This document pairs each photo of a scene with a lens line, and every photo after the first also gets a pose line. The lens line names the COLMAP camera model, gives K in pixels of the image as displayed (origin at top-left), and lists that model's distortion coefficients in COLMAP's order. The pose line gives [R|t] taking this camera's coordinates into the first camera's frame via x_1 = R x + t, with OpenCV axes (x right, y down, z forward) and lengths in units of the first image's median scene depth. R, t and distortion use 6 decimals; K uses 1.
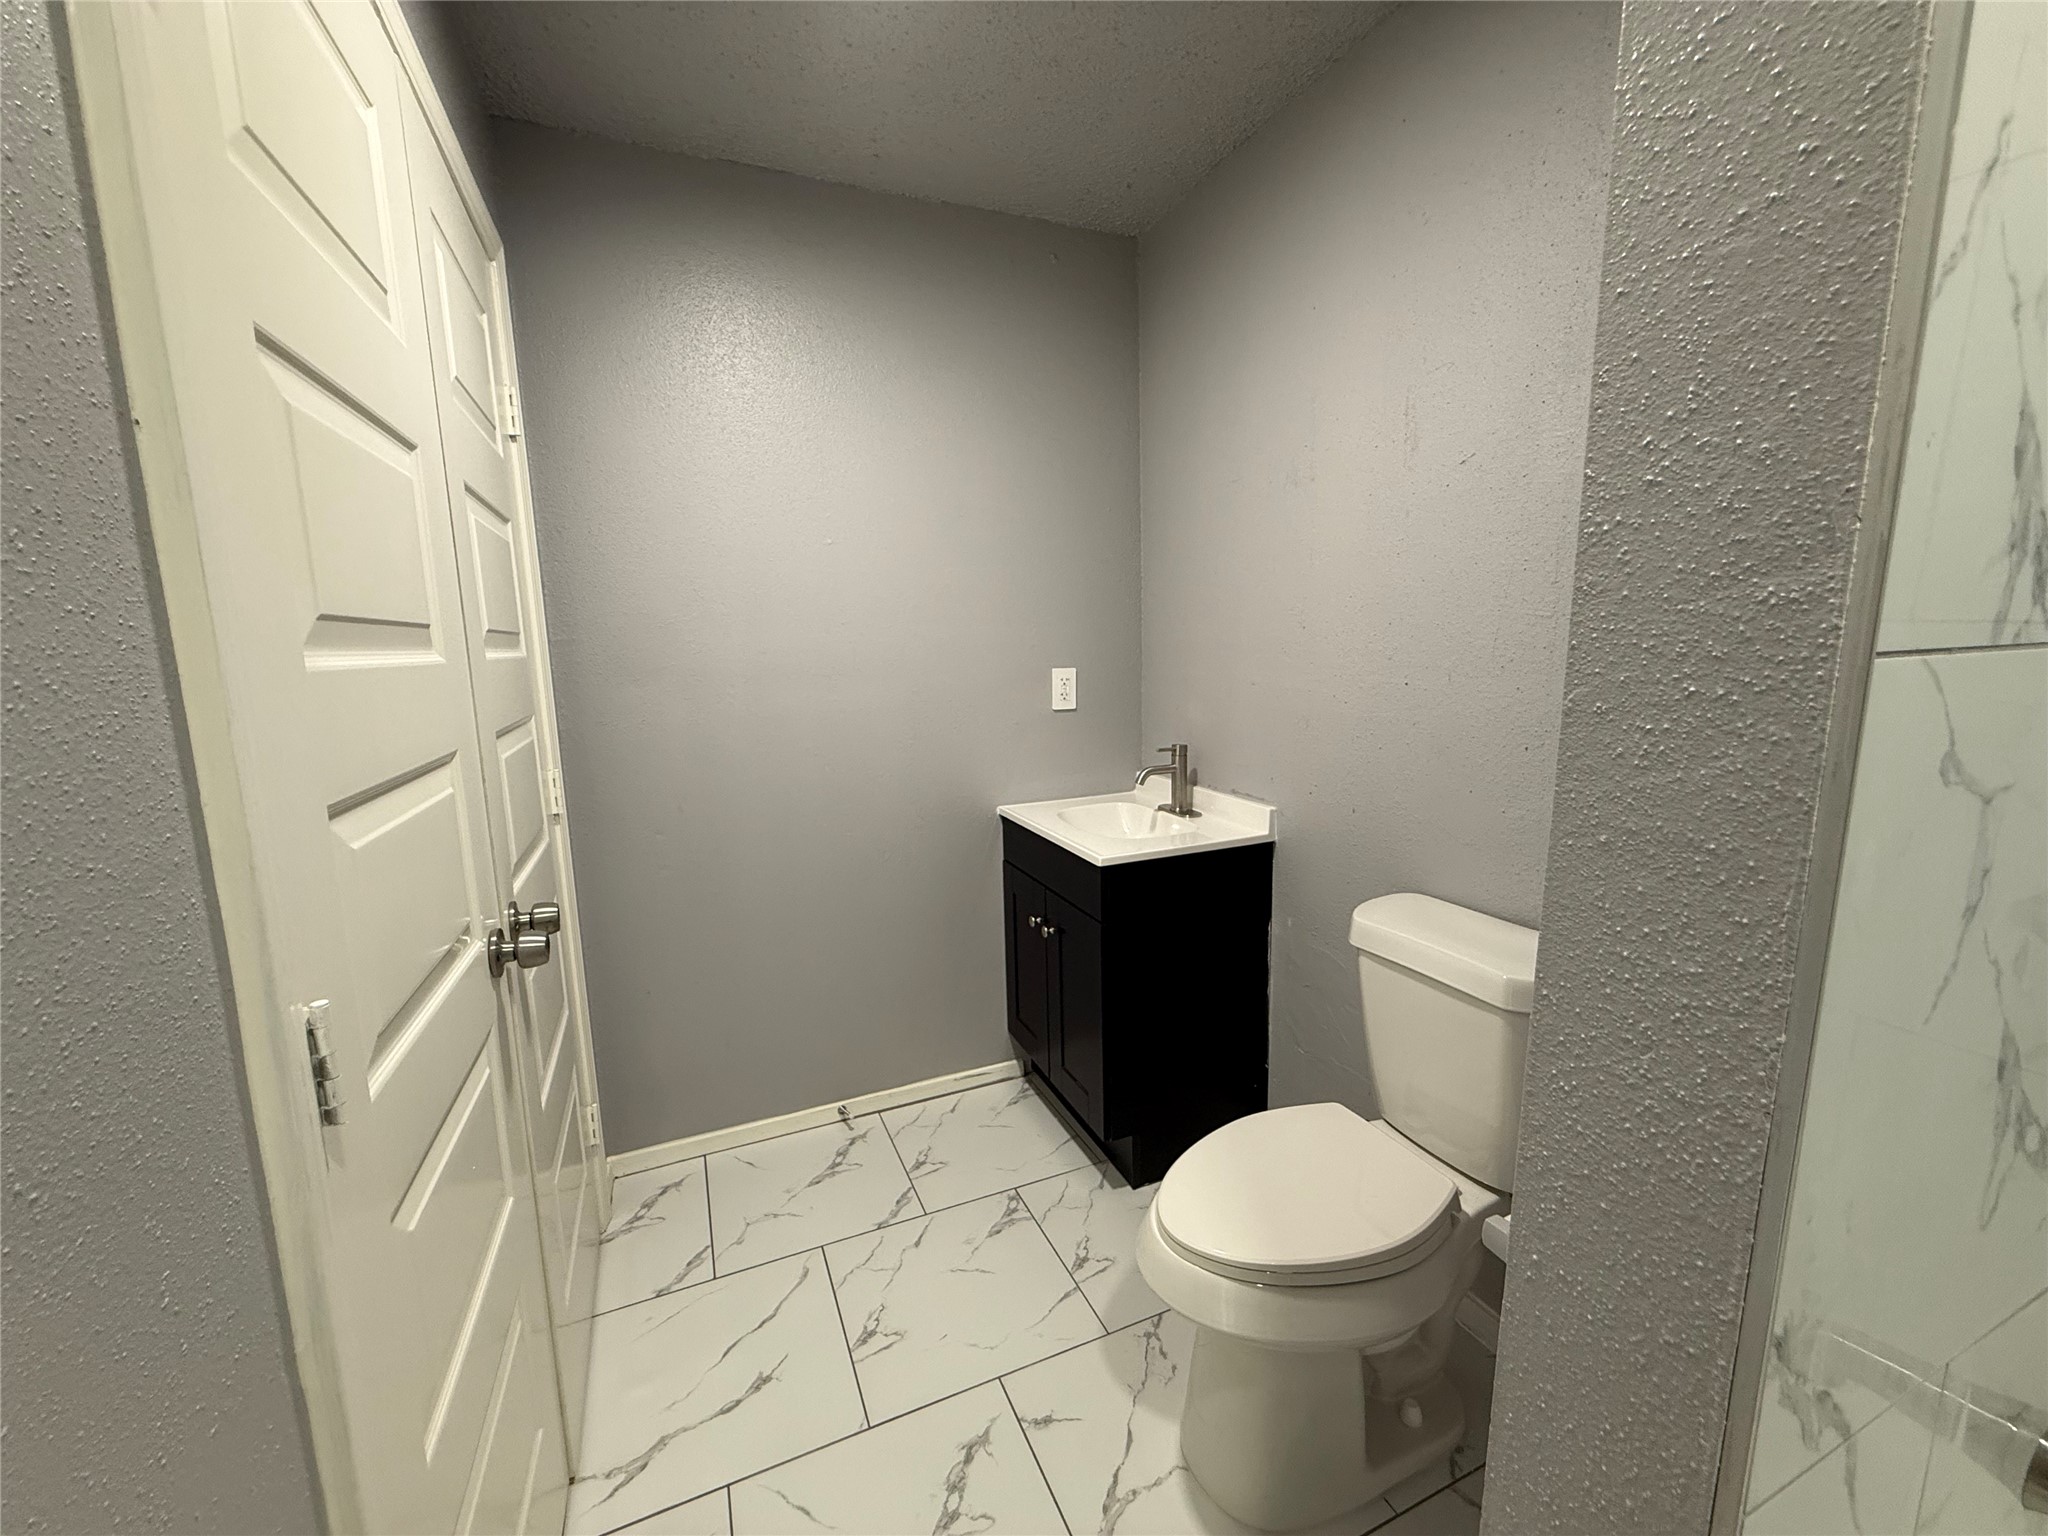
lens RADIAL K [[816.3, 0, 1015.4], [0, 816.3, 765.2], [0, 0, 1]] dist [0.000018, 0.000064]
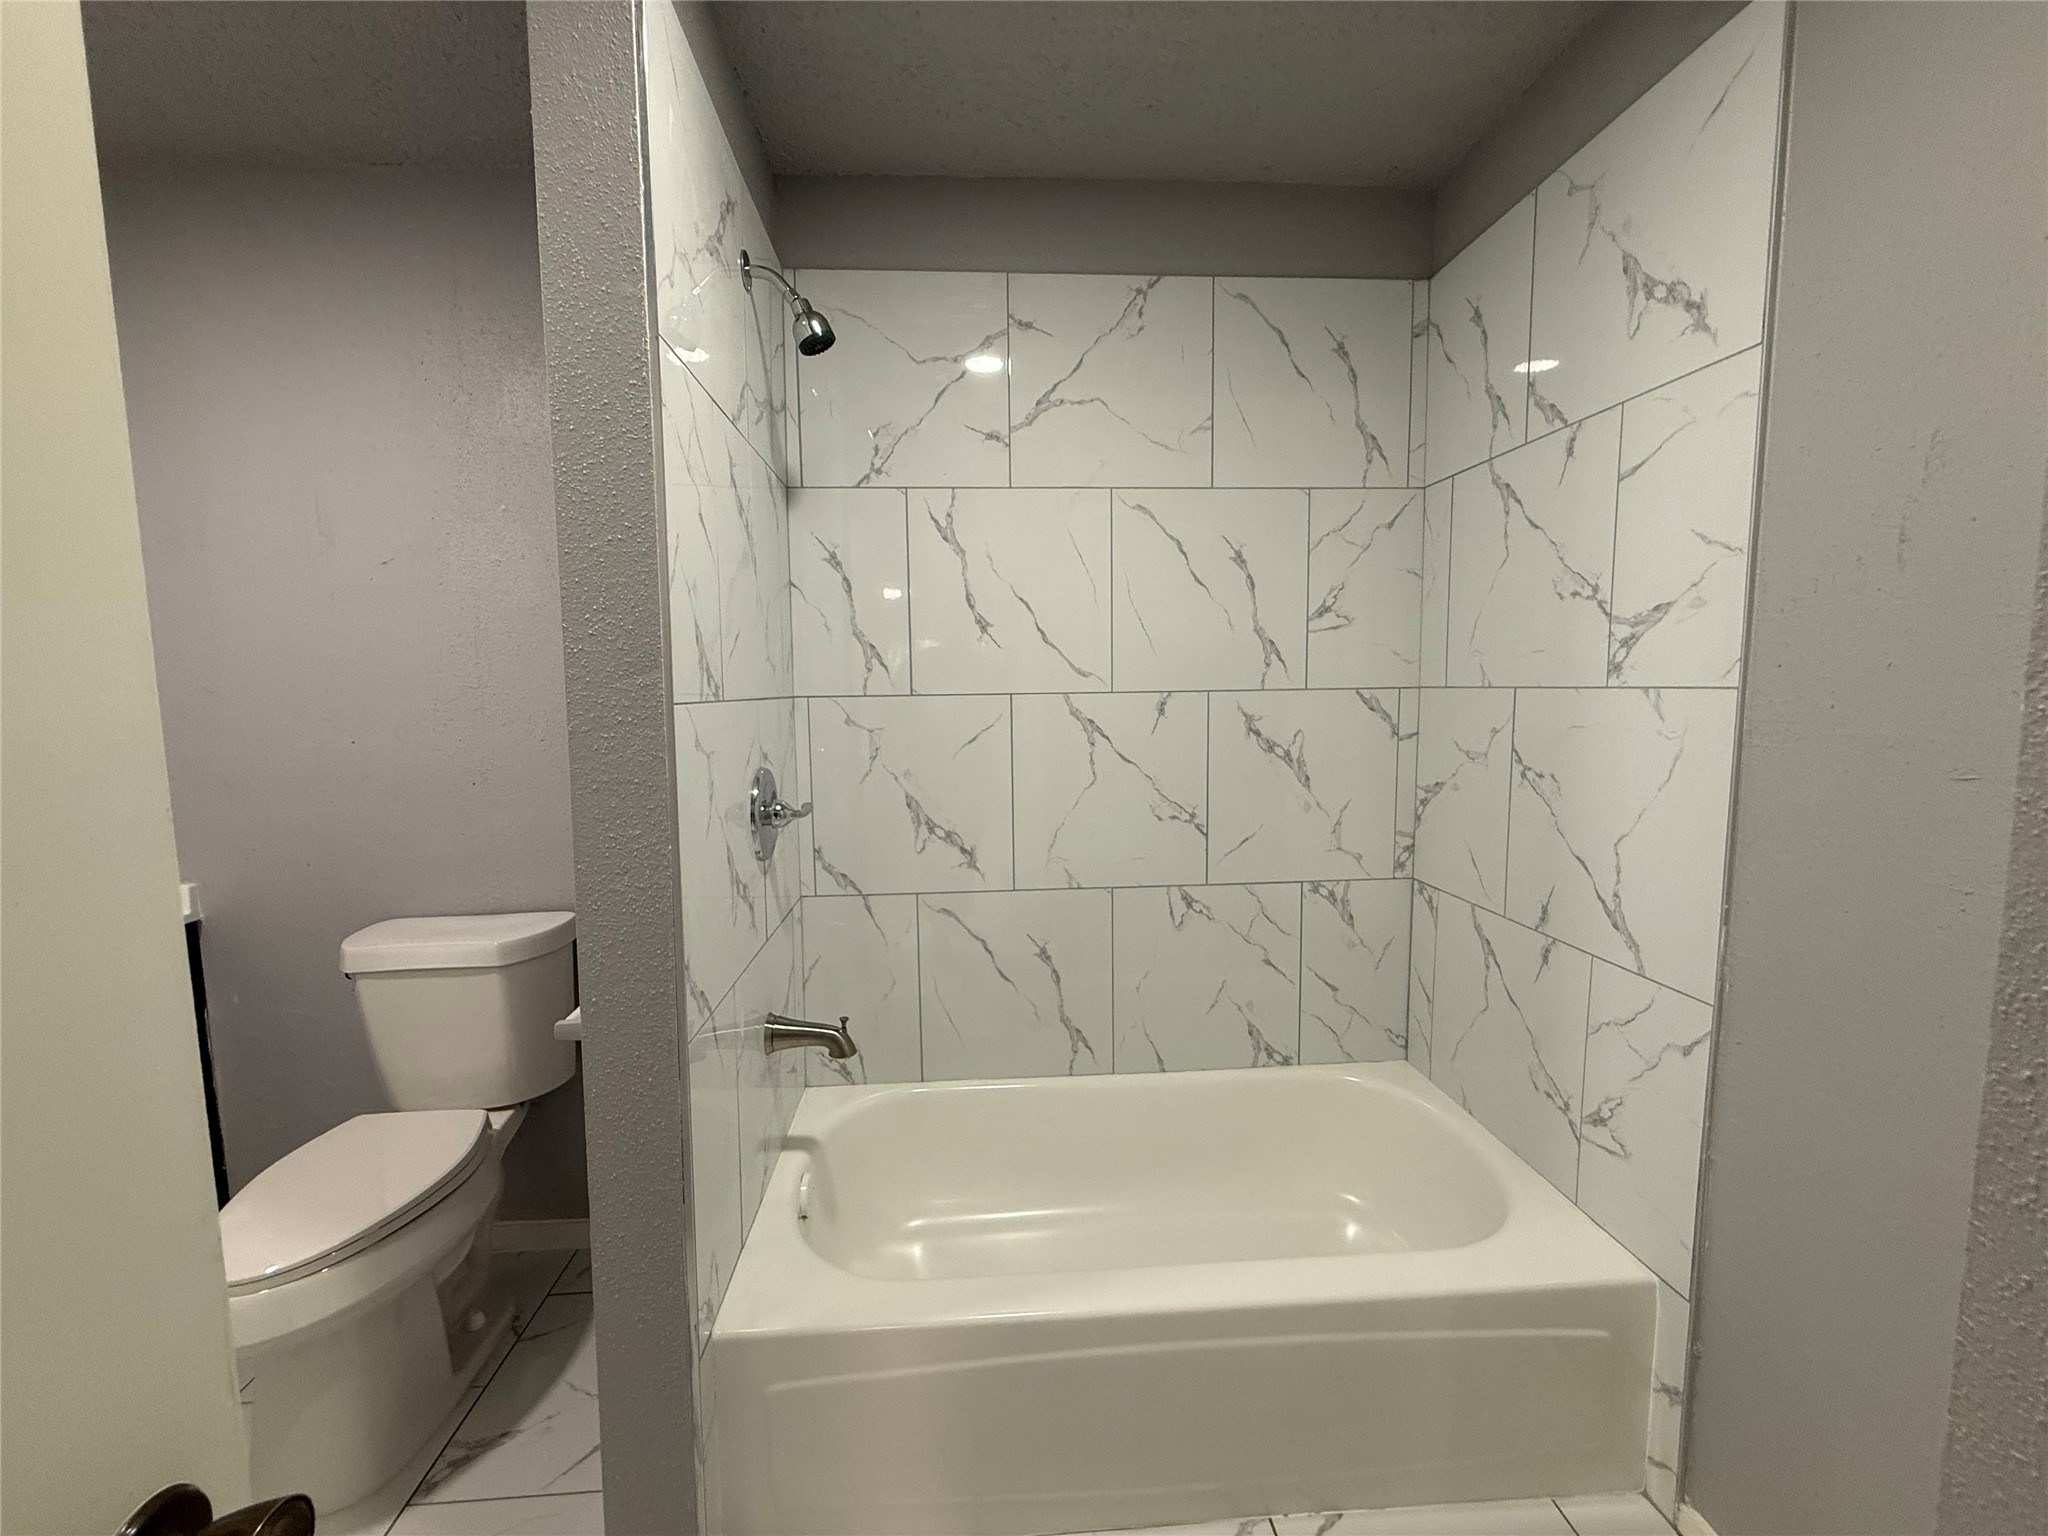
lens RADIAL K [[816.3, 0, 1015.4], [0, 816.3, 765.2], [0, 0, 1]] dist [0.000018, 0.000064]
pose [[0.327054, -0.073050, 0.942178, -0.393776], [0.149830, 0.988405, 0.024625, 0.057490], [-0.933052, 0.133113, 0.334207, -0.325640]]
